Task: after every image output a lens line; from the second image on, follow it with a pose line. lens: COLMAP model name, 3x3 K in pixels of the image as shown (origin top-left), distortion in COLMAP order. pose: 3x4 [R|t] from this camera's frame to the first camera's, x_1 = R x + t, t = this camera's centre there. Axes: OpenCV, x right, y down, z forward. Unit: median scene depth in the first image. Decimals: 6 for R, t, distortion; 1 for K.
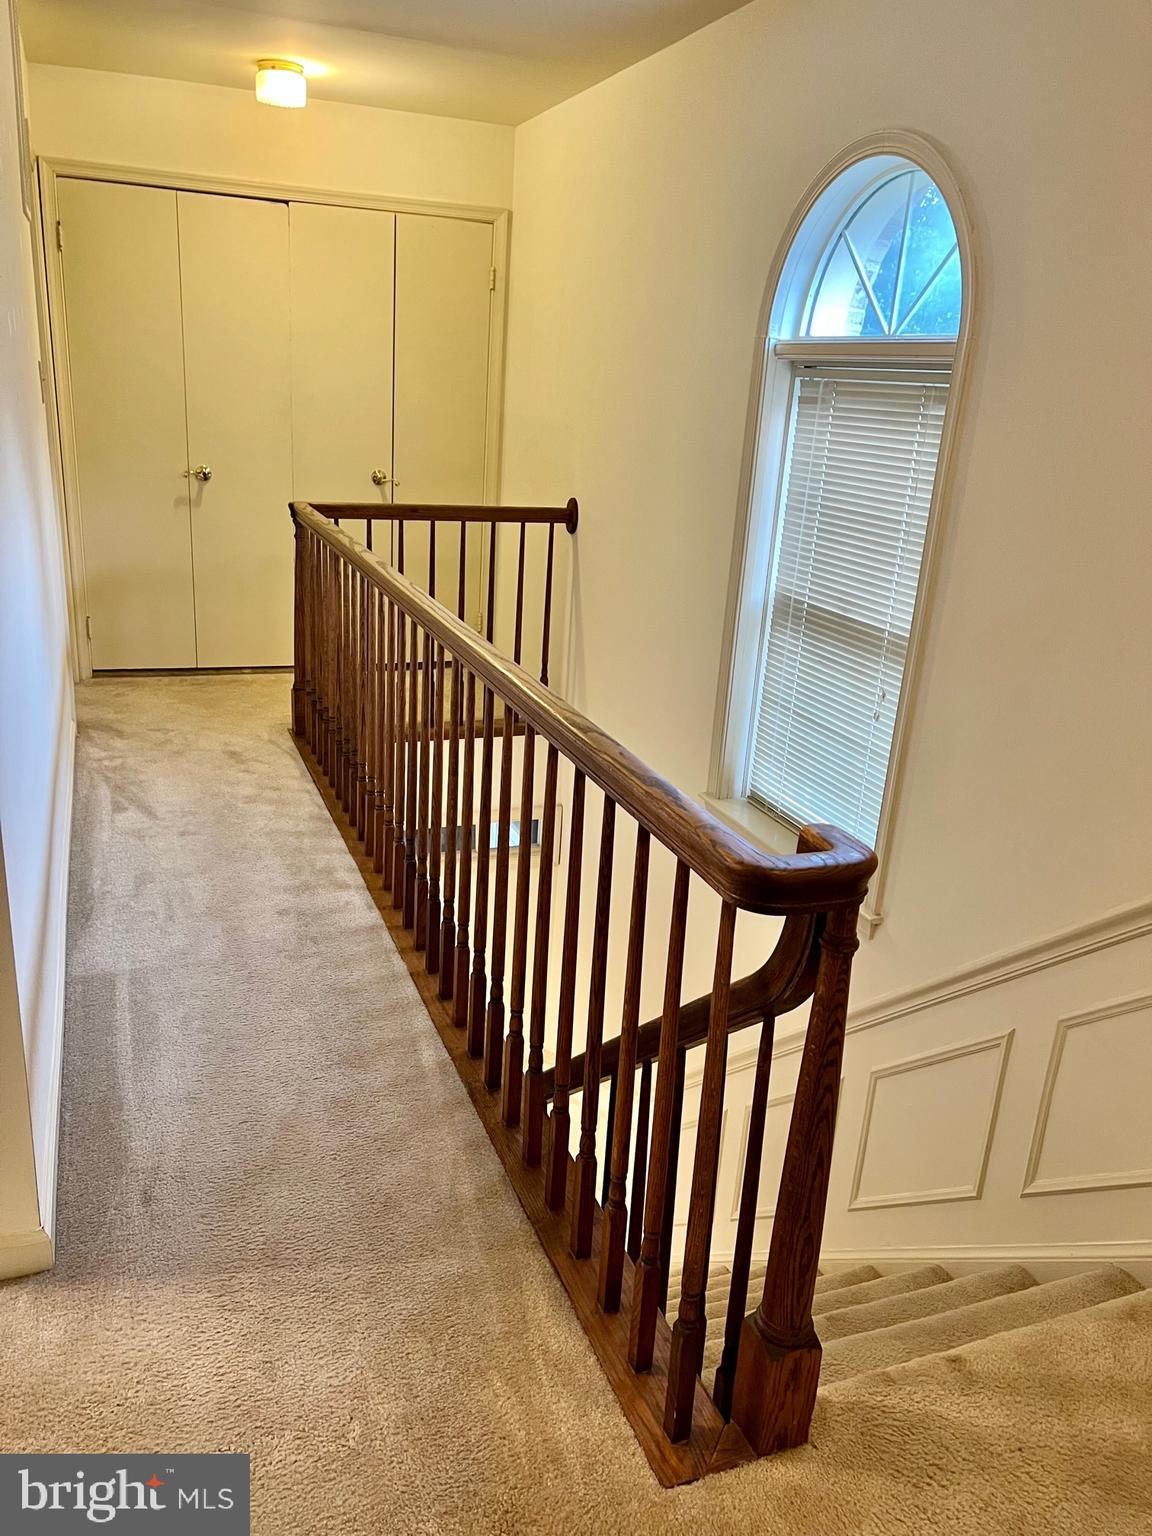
lens RADIAL K [[1153.3, 0, 568.6], [0, 1153.3, 778.9], [0, 0, 1]] dist [0.072521, -0.085819]
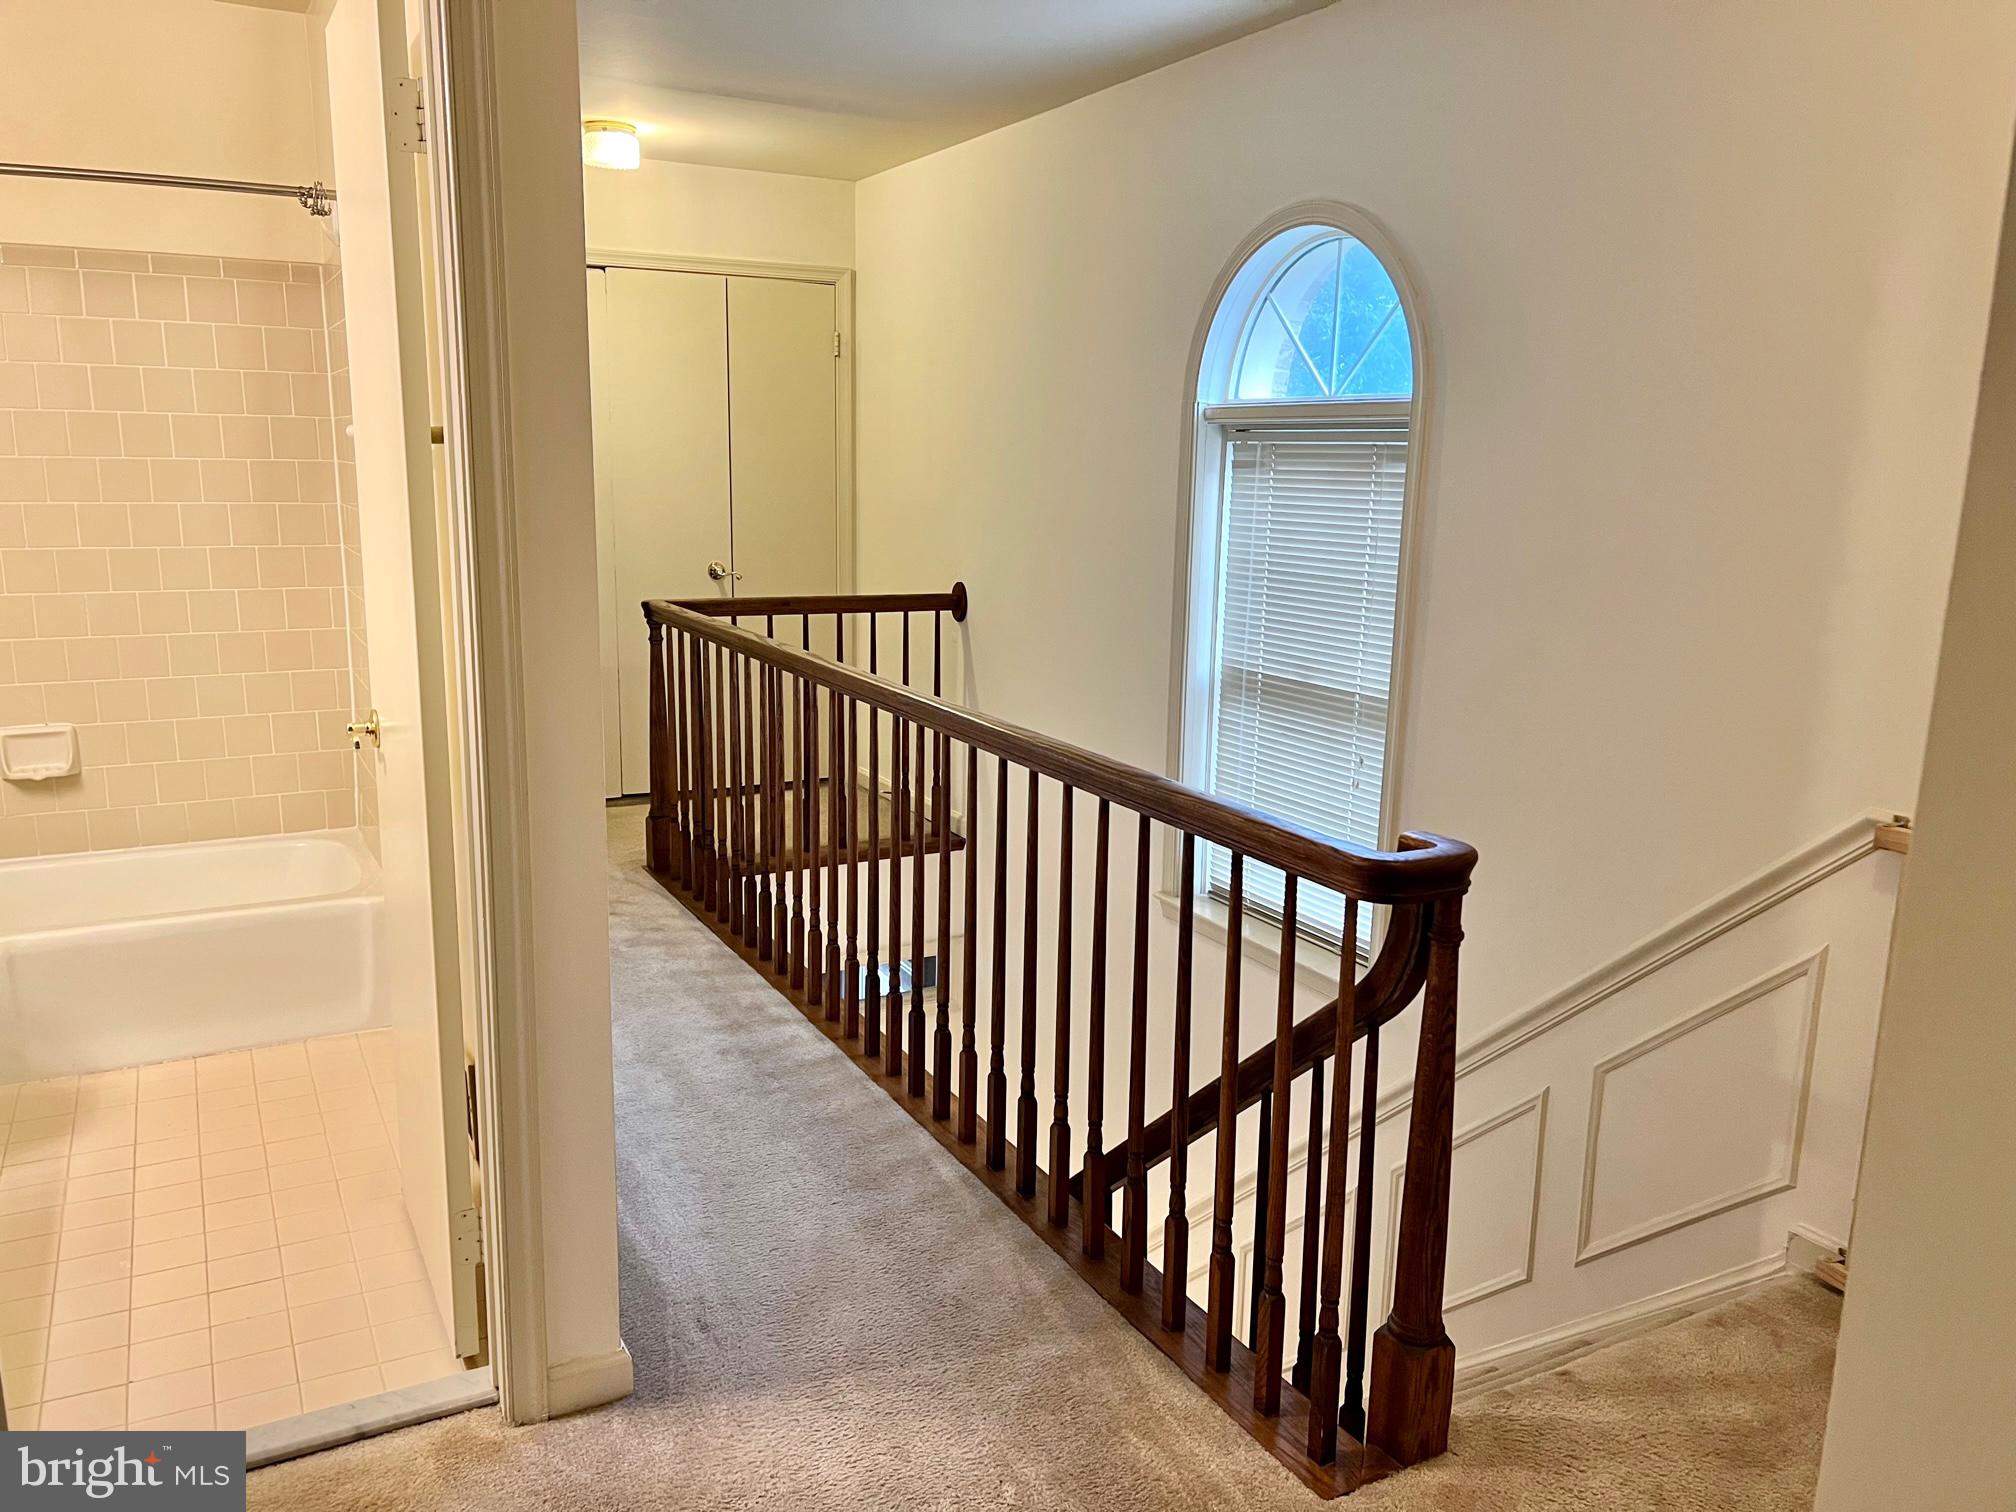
lens RADIAL K [[1513.8, 0, 1024.9], [0, 1513.8, 773.4], [0, 0, 1]] dist [0.072521, -0.085819]
pose [[0.989849, -0.064729, 0.126529, -0.177959], [0.079267, 0.990375, -0.113463, 0.063894], [-0.117967, 0.122341, 0.985452, -0.211657]]
